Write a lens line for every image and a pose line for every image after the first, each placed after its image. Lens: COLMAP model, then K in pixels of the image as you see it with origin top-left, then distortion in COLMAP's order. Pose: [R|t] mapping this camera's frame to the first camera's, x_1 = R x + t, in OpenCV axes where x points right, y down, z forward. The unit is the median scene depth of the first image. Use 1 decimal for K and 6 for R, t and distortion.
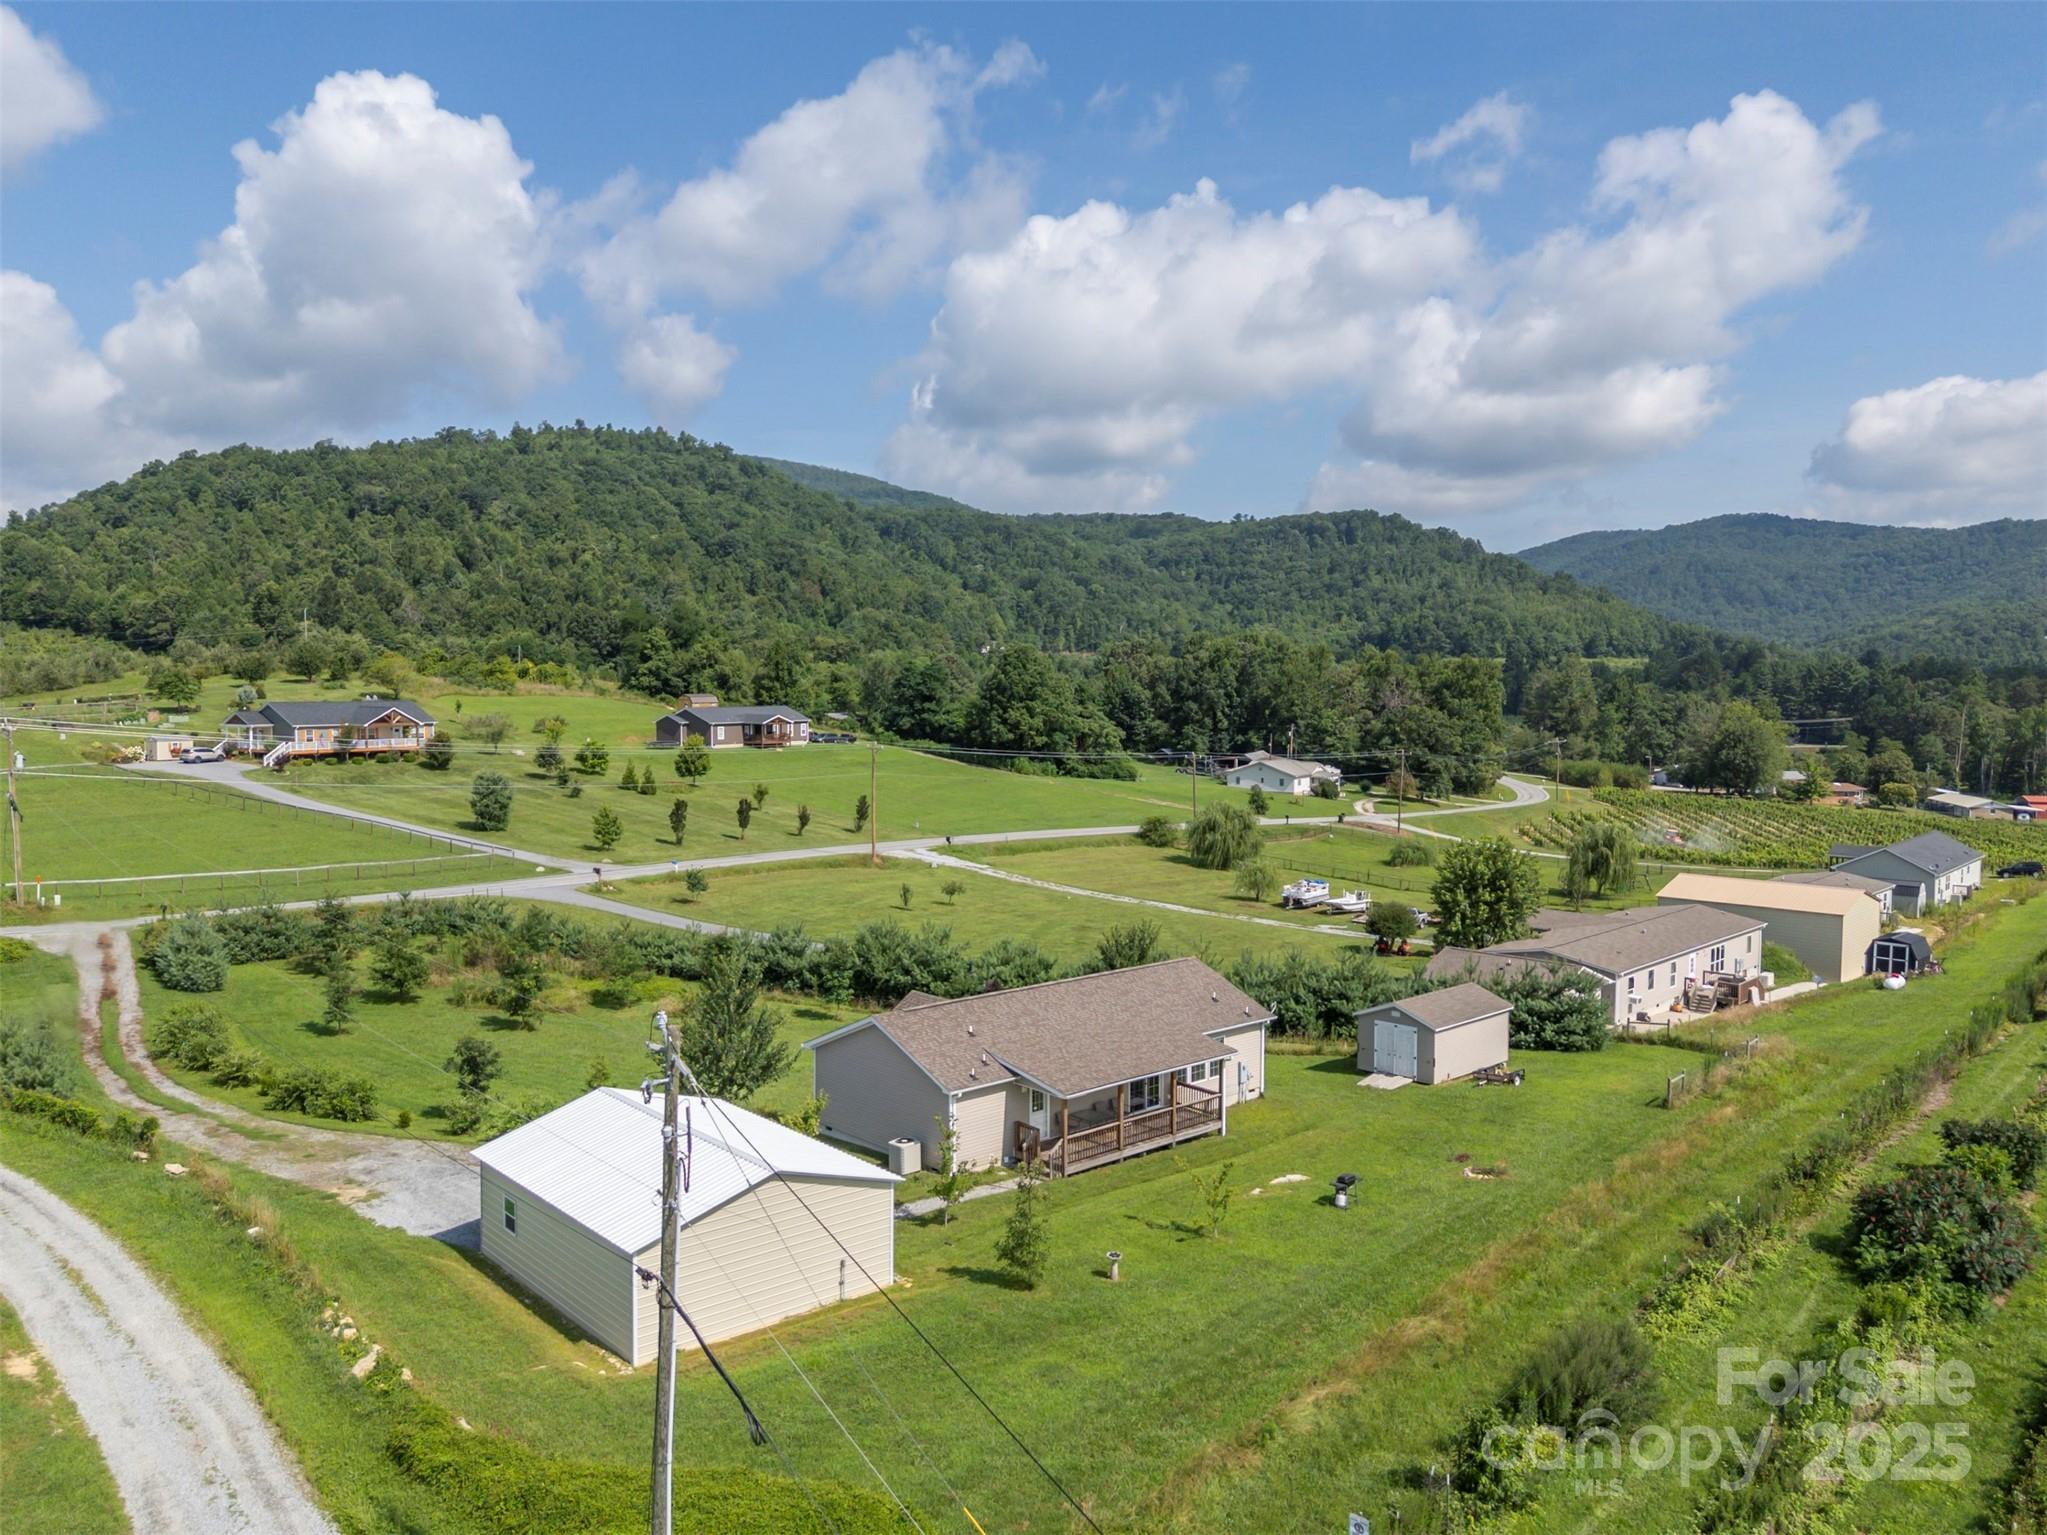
lens RADIAL K [[1498.8, 0, 1020.3], [0, 1498.8, 771.1], [0, 0, 1]] dist [0.089252, -0.088157]
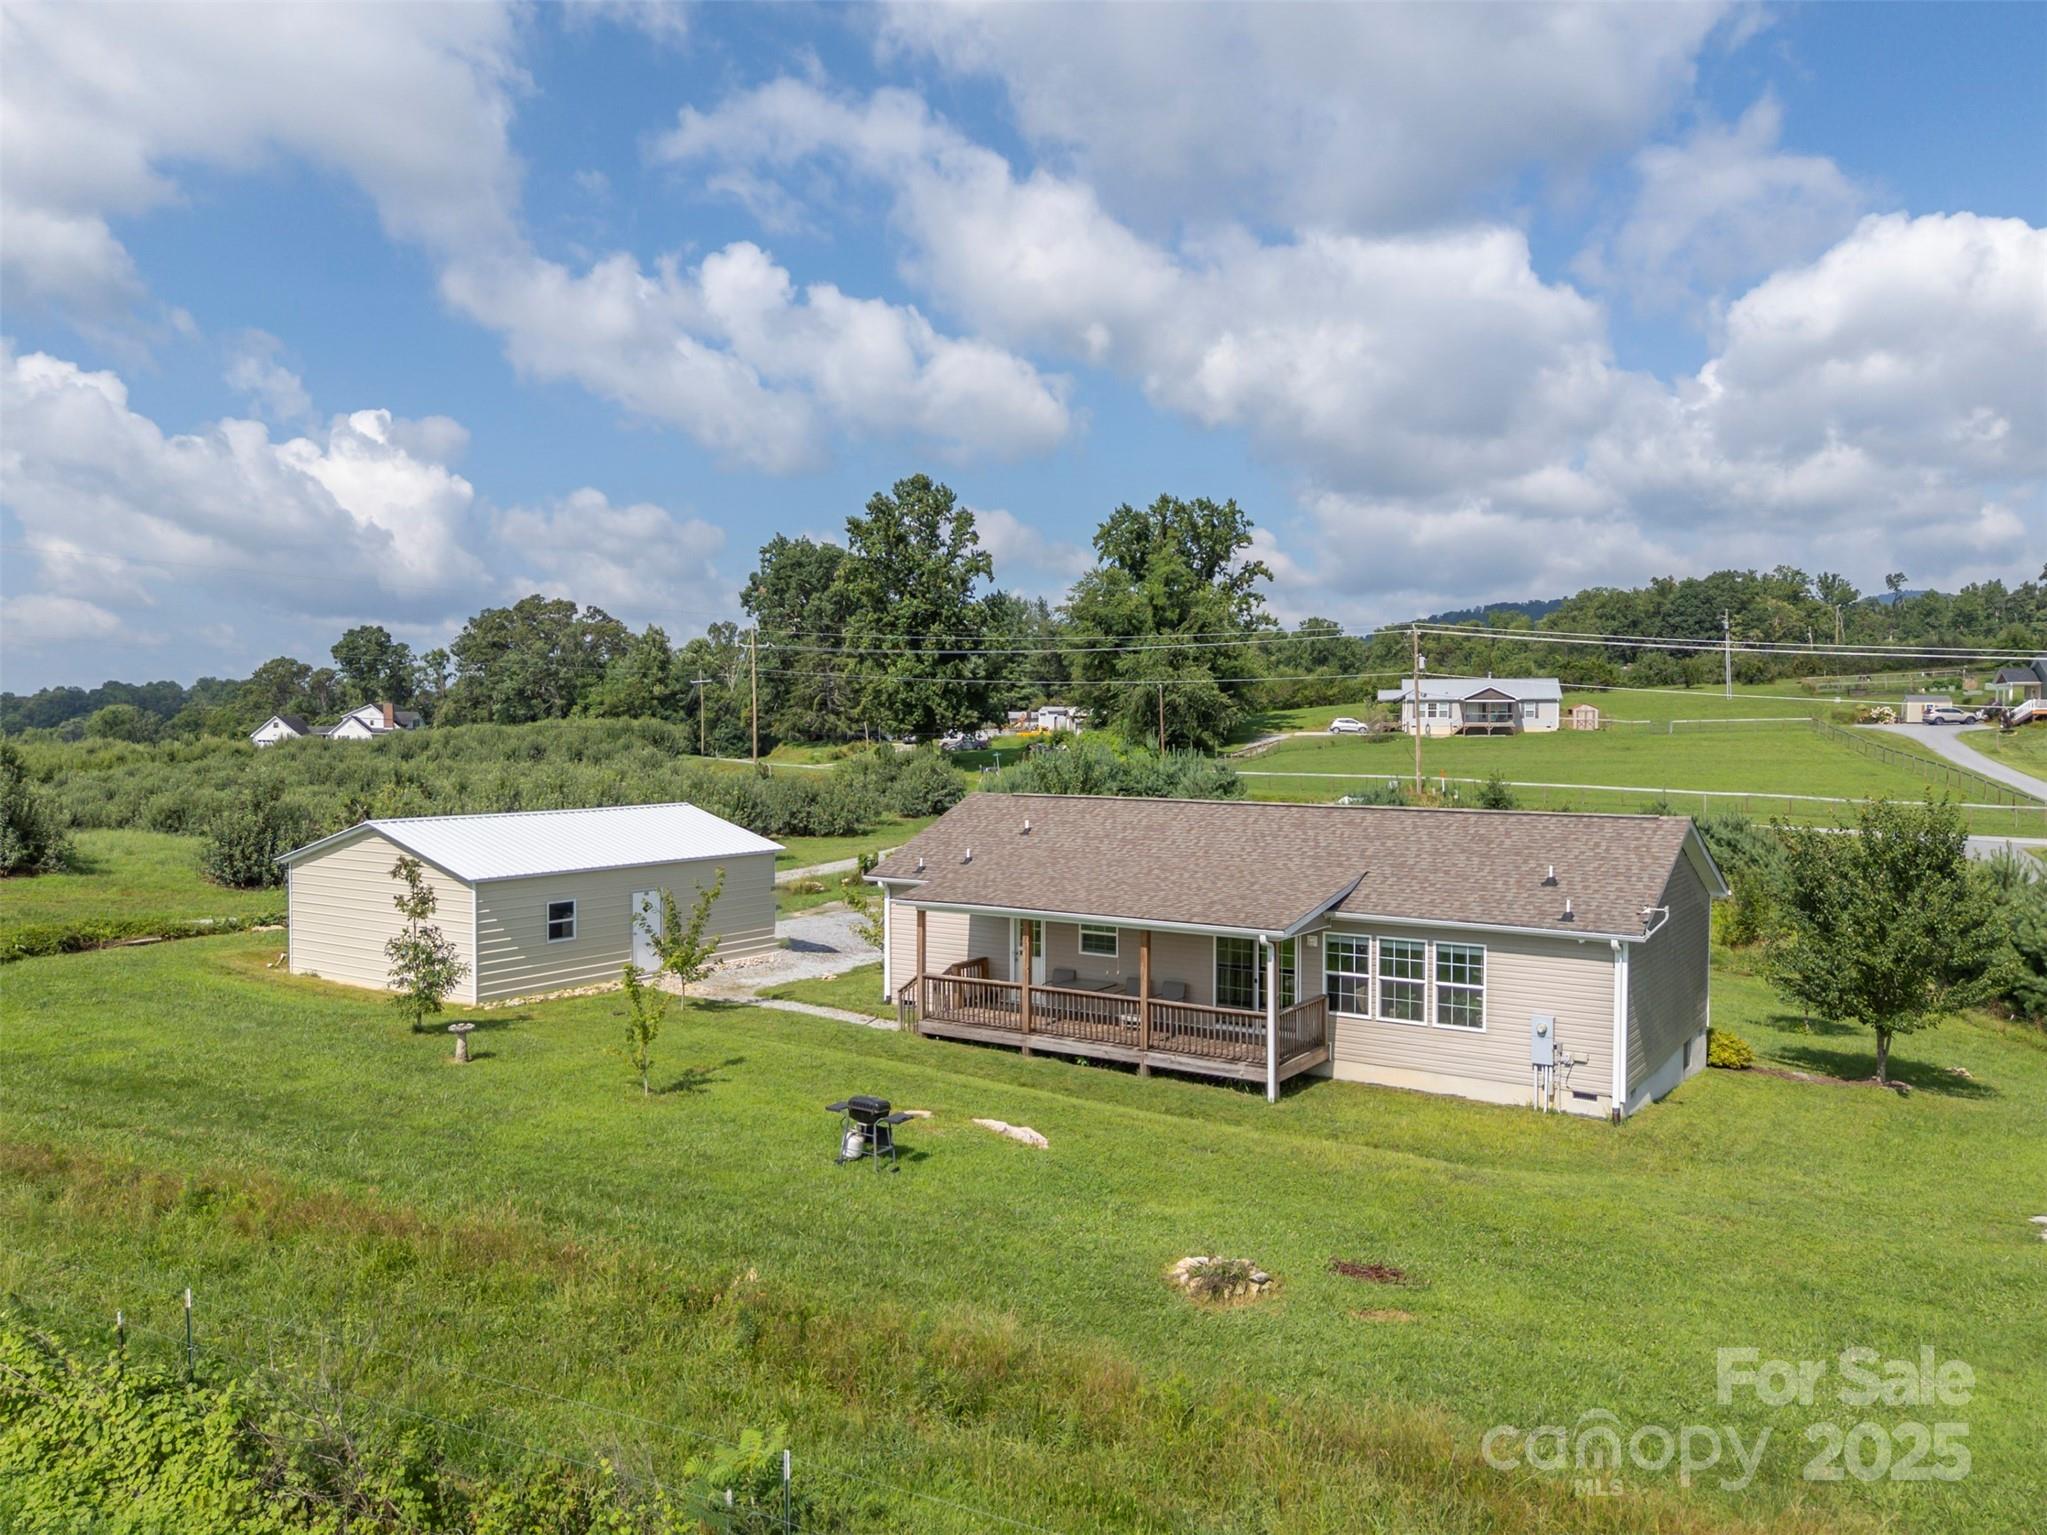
lens RADIAL K [[1498.8, 0, 1020.3], [0, 1498.8, 771.1], [0, 0, 1]] dist [0.089252, -0.088157]
pose [[0.244274, 0.026827, -0.969335, 0.195628], [-0.062331, 0.997984, 0.011913, 0.044918], [0.967701, 0.057510, 0.245454, 0.265869]]
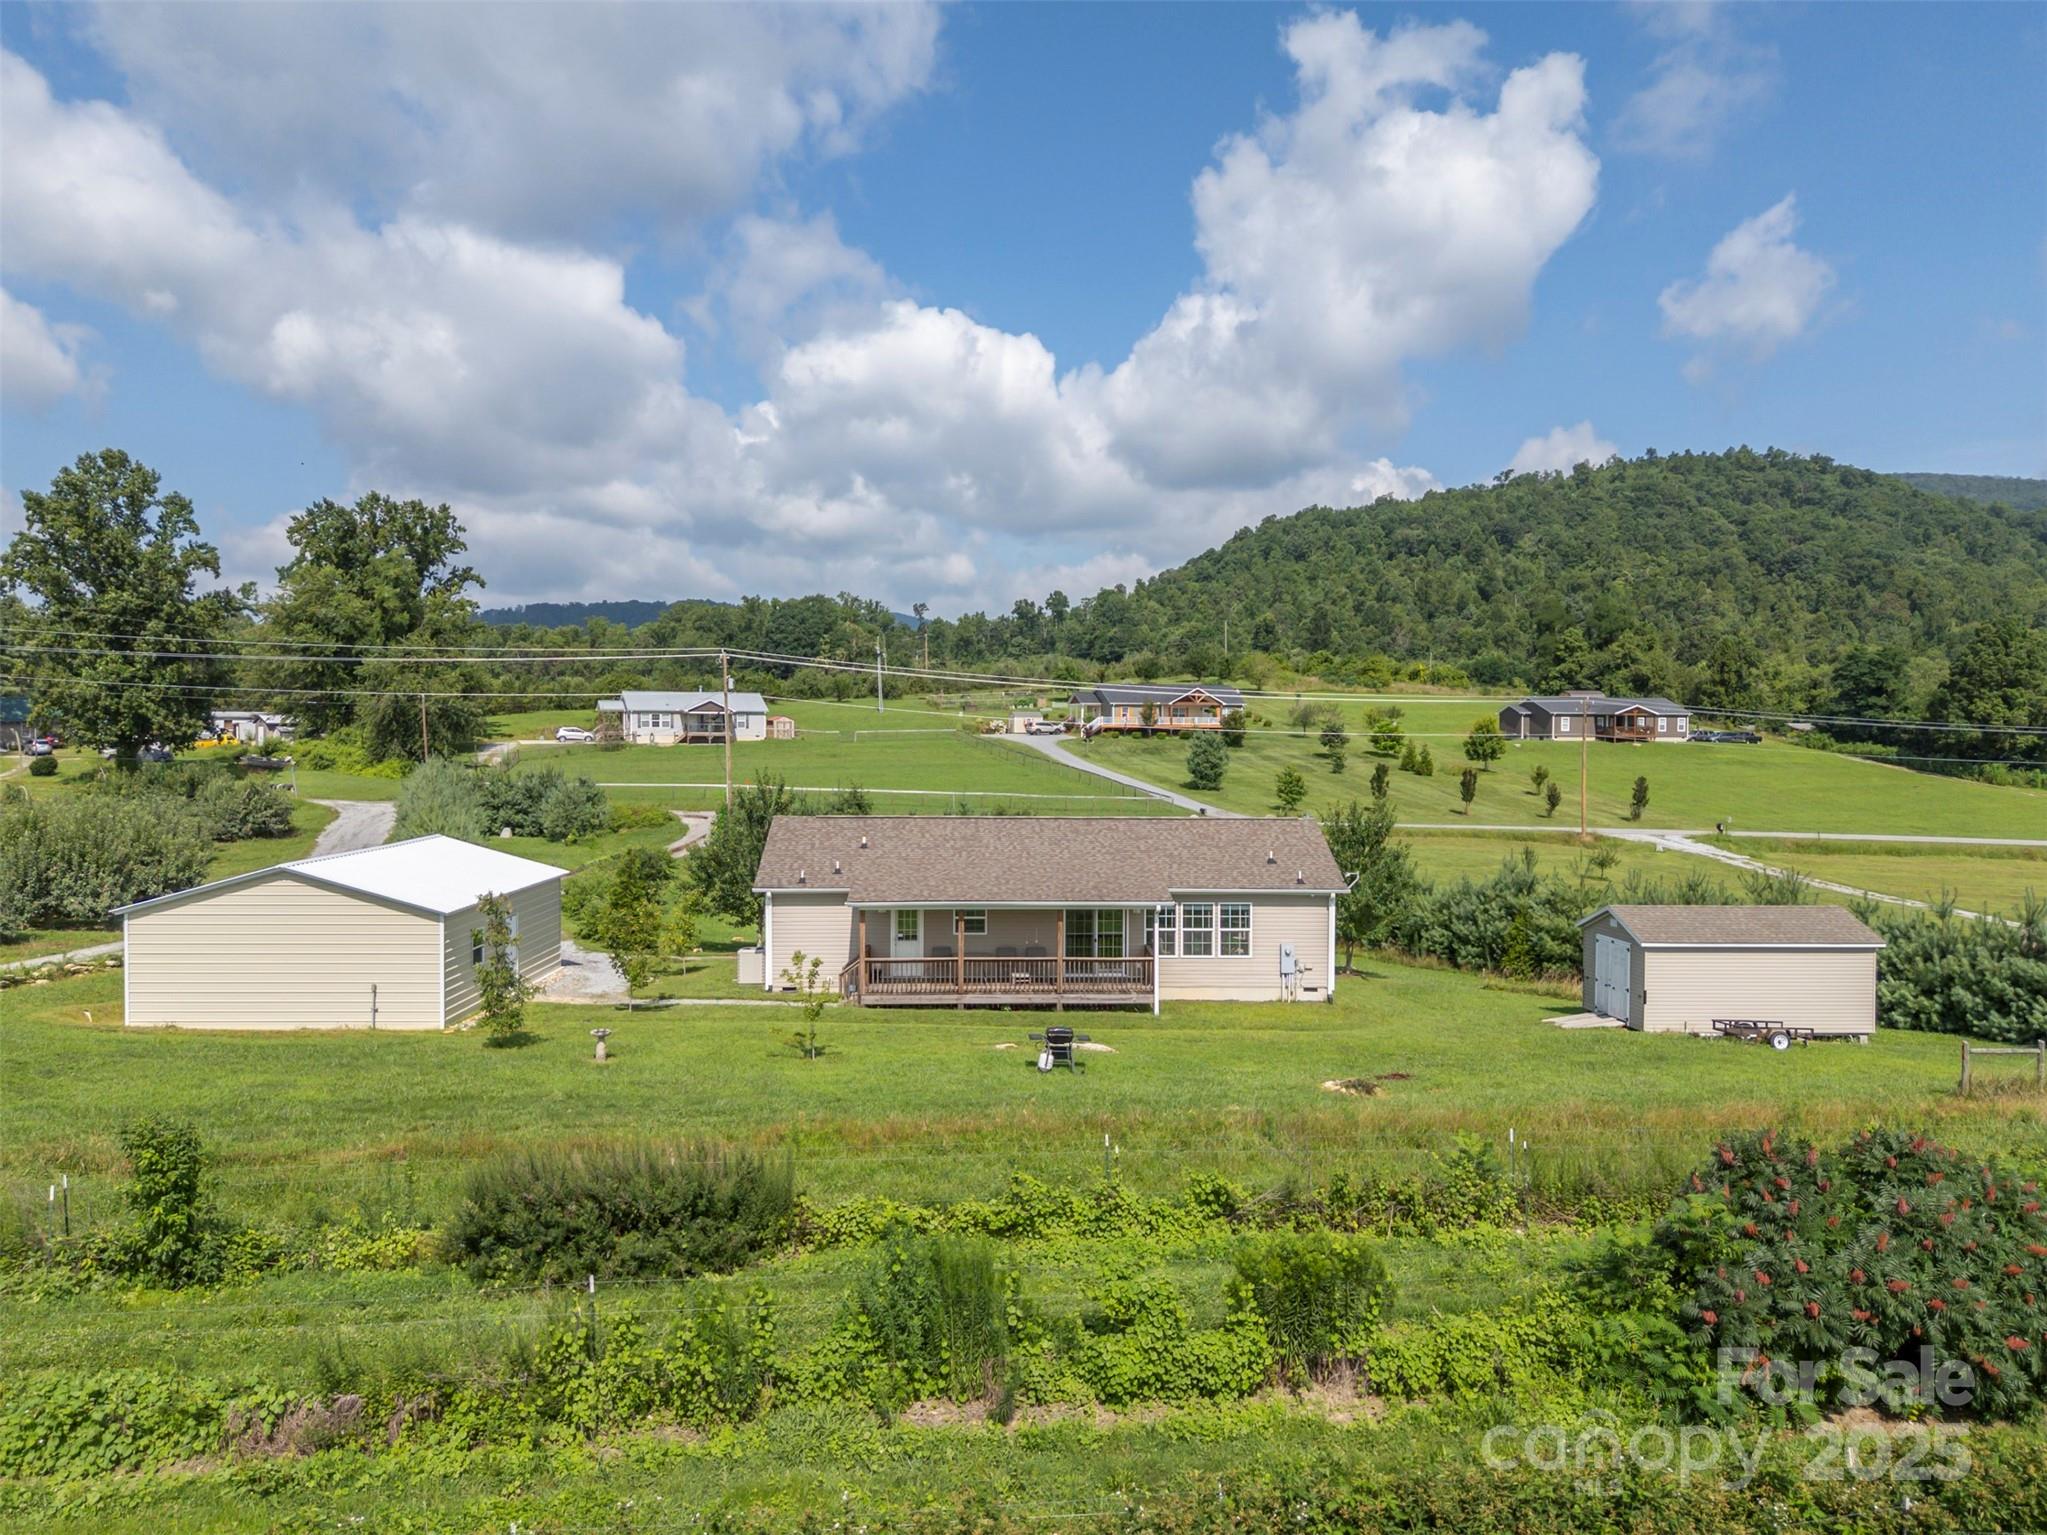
lens RADIAL K [[1503.4, 0, 1020.3], [0, 1503.4, 766.8], [0, 0, 1]] dist [0.082177, -0.080477]
pose [[0.761104, 0.016752, -0.648413, 0.187214], [-0.042430, 0.998811, -0.023999, 0.047107], [0.647240, 0.045778, 0.760910, 0.130665]]
